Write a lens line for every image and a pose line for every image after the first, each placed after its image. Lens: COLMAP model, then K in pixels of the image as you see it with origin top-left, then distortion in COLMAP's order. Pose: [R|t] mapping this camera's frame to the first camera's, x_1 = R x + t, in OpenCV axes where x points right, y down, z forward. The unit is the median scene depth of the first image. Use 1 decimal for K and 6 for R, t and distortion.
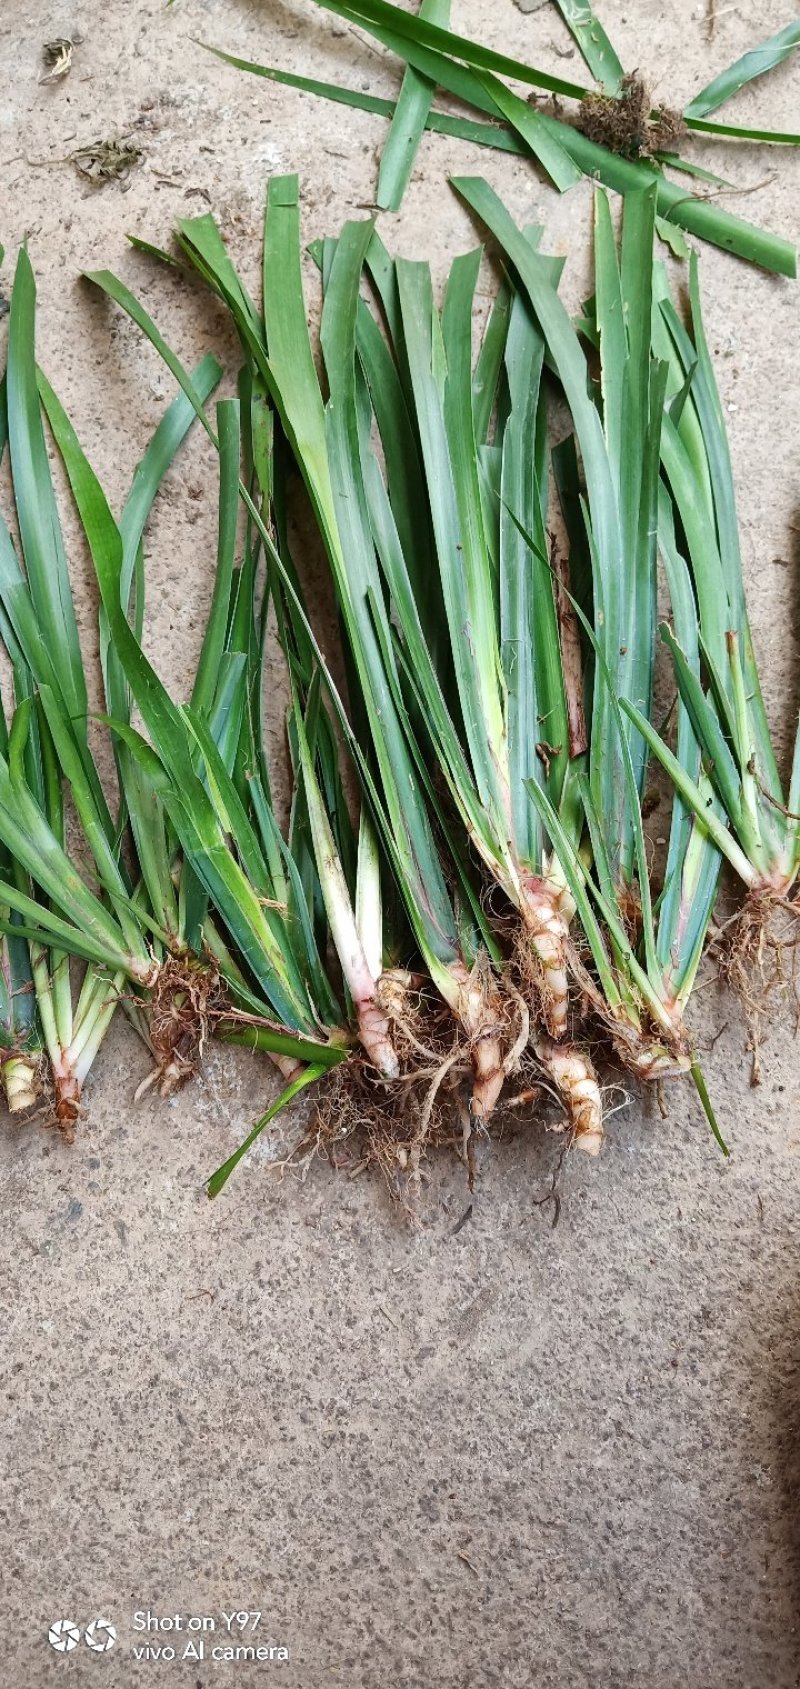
lens RADIAL K [[1397.1, 0, 351.6], [0, 1397.1, 817.0], [0, 0, 1]] dist [0.020839, -0.088626]
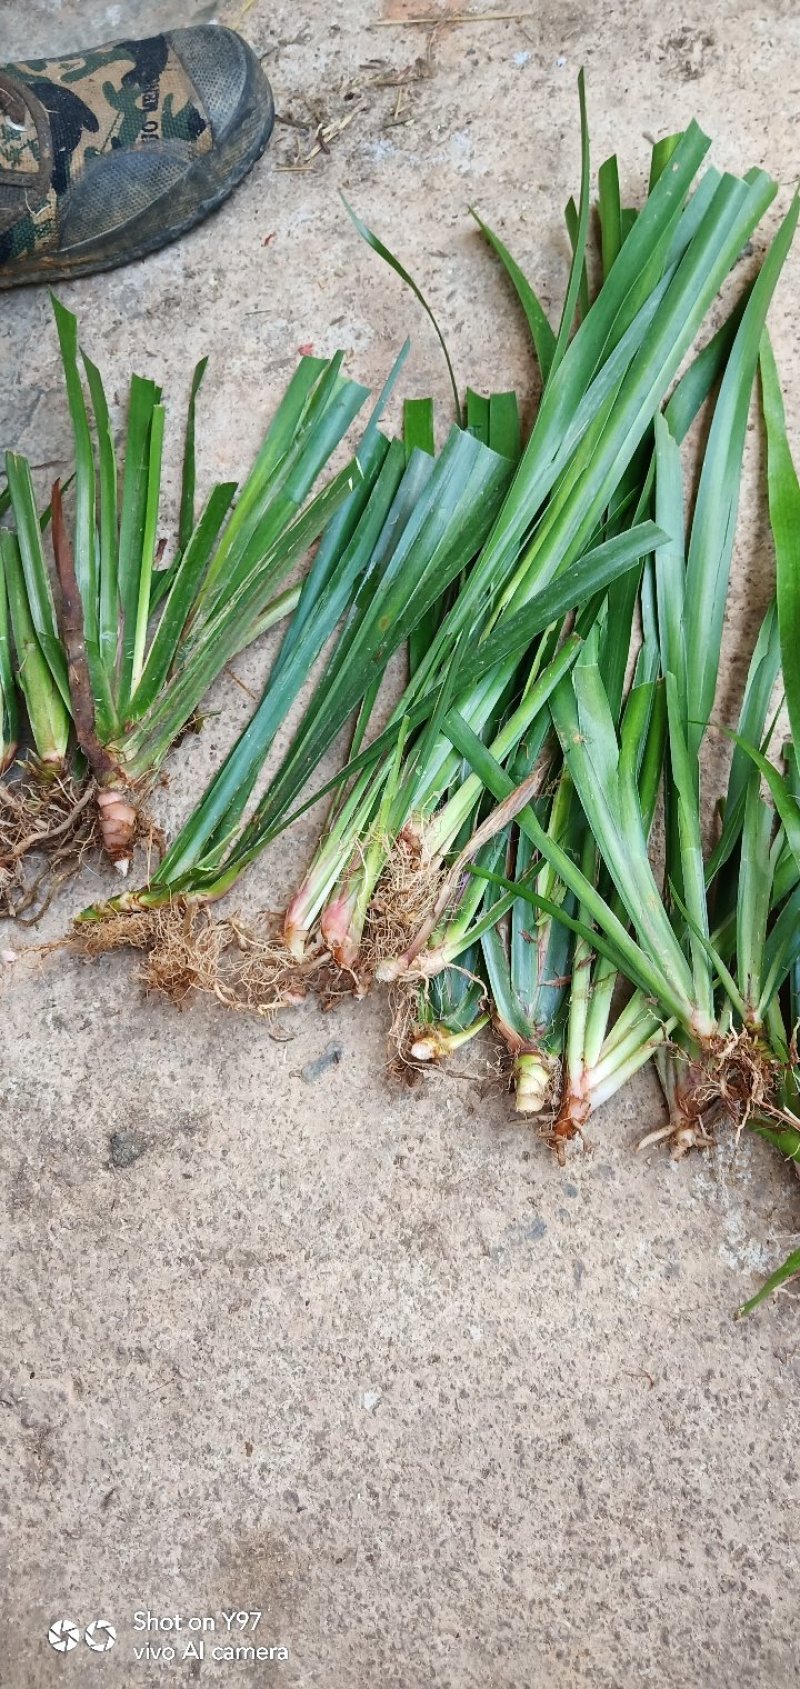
lens RADIAL K [[1397.1, 0, 351.6], [0, 1397.1, 817.0], [0, 0, 1]] dist [0.020839, -0.088626]
pose [[0.908818, 0.366325, -0.199638, -0.237333], [-0.350660, 0.929999, 0.110178, -0.041679], [0.226024, -0.030127, 0.973656, 0.057551]]
